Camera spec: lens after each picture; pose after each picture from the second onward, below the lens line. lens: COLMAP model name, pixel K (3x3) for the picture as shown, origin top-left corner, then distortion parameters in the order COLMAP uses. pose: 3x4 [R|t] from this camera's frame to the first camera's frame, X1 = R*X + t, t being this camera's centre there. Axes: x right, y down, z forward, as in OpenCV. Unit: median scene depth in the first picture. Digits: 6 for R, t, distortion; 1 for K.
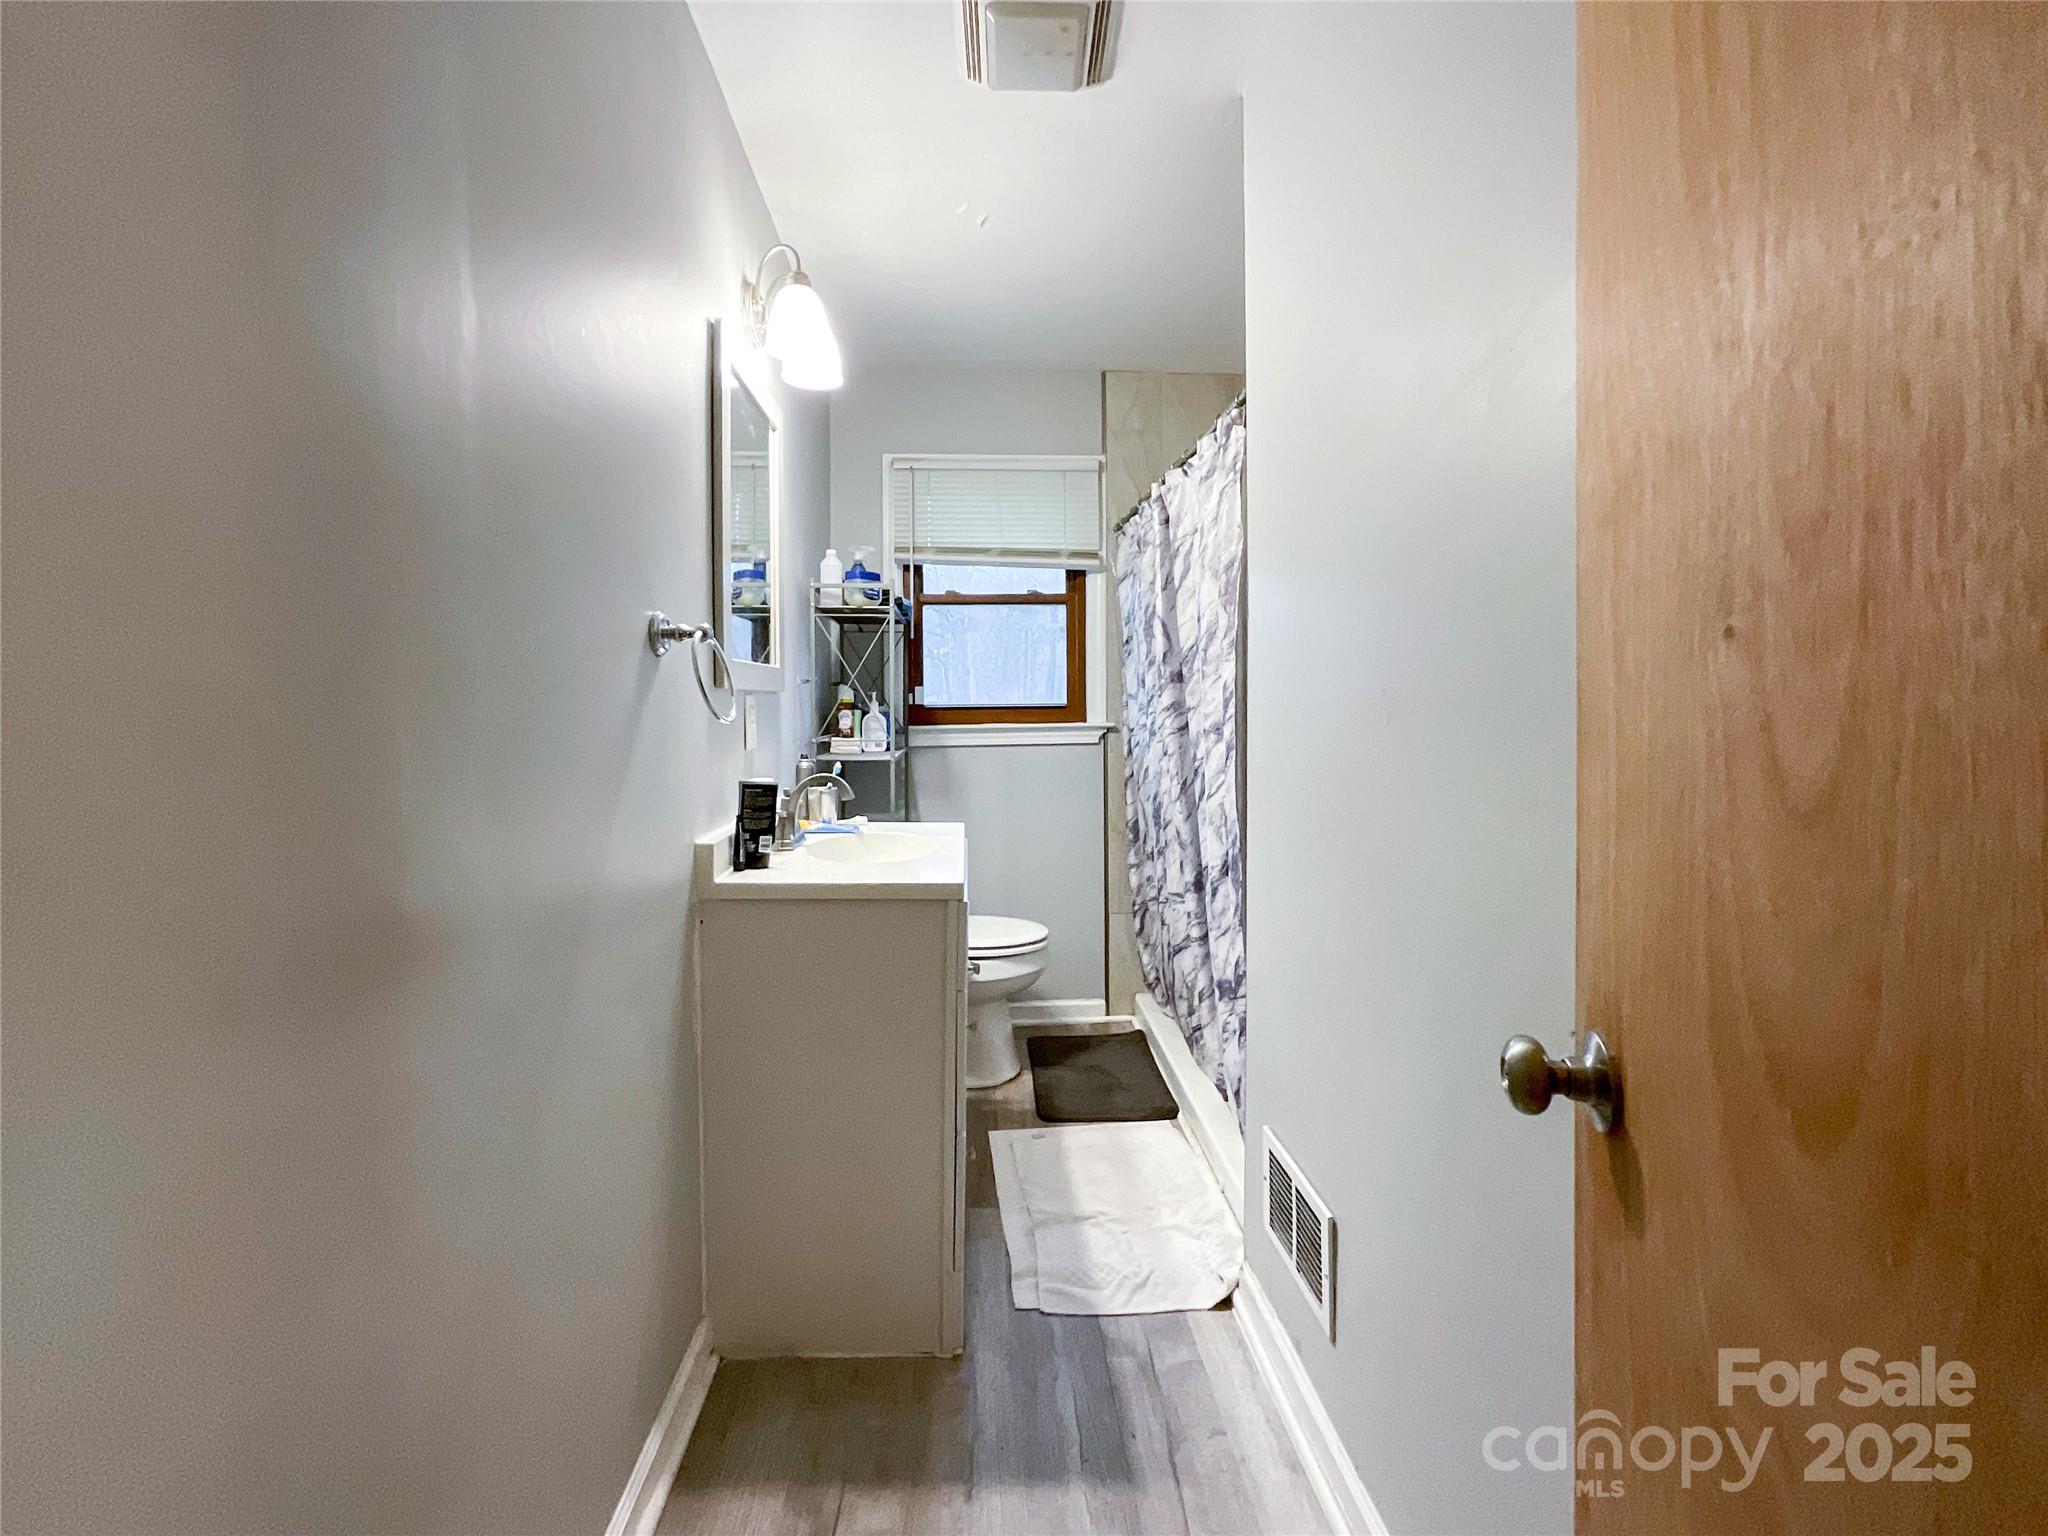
lens RADIAL K [[871.1, 0, 1021.4], [0, 871.1, 759.8], [0, 0, 1]] dist [-0.017229, 0.004986]
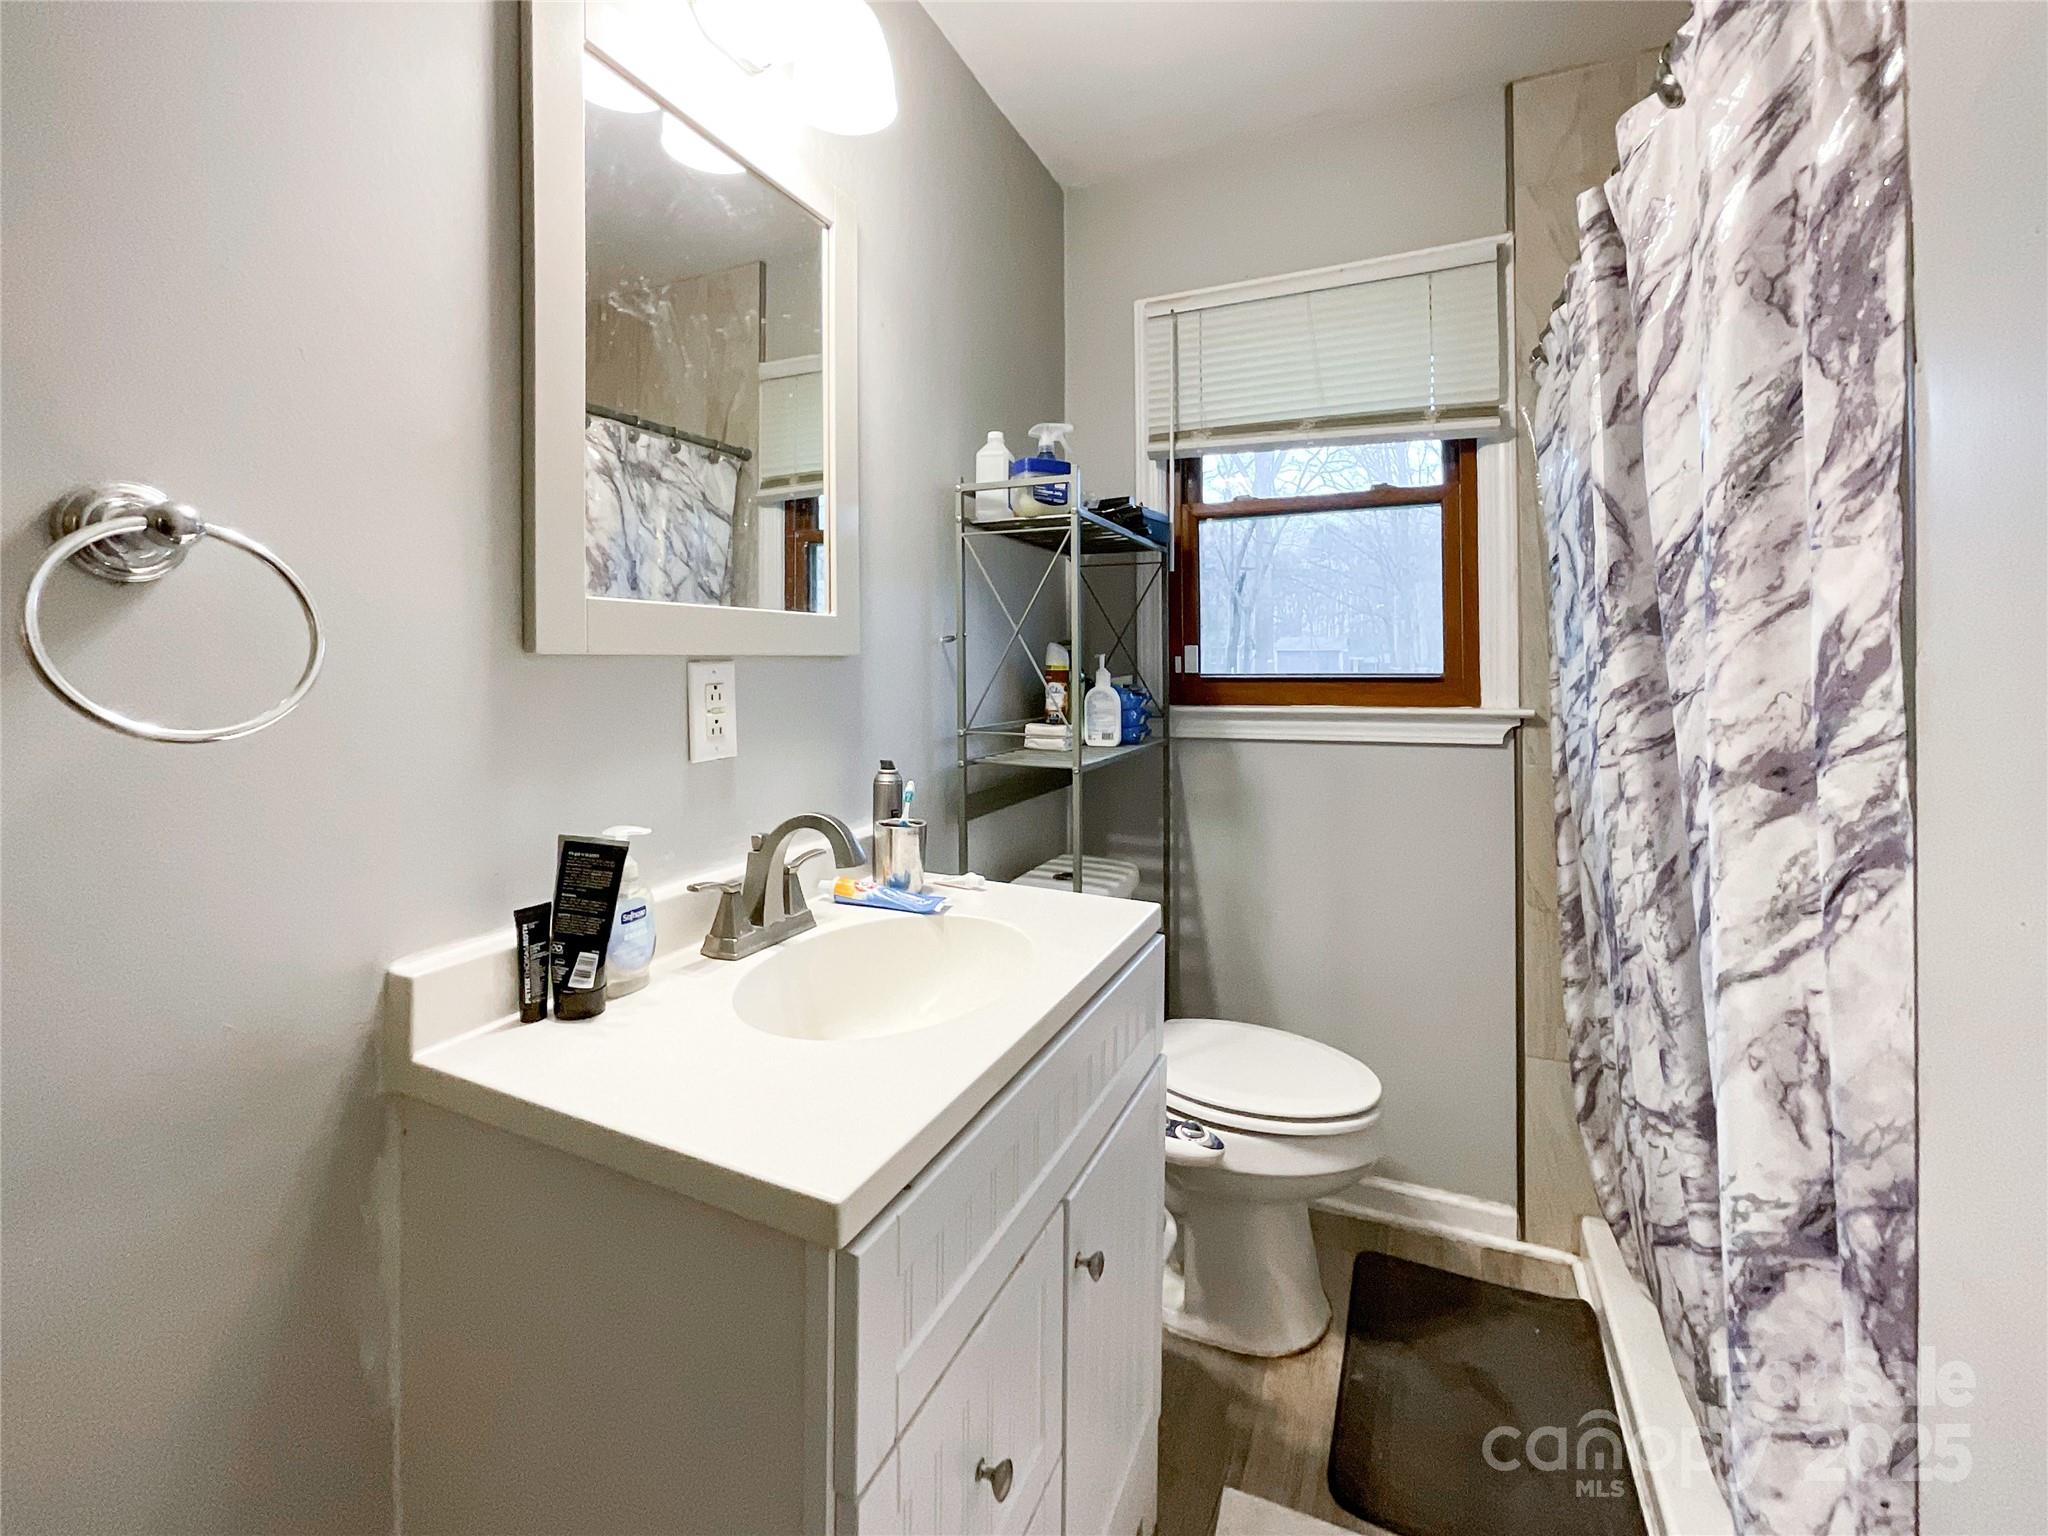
lens RADIAL K [[871.1, 0, 1045.7], [0, 871.1, 666.7], [0, 0, 1]] dist [-0.017229, 0.004986]
pose [[0.885044, 0.005933, -0.465470, 0.092292], [-0.033575, 0.998128, -0.051117, -0.032700], [0.464295, 0.060869, 0.883586, 0.391350]]
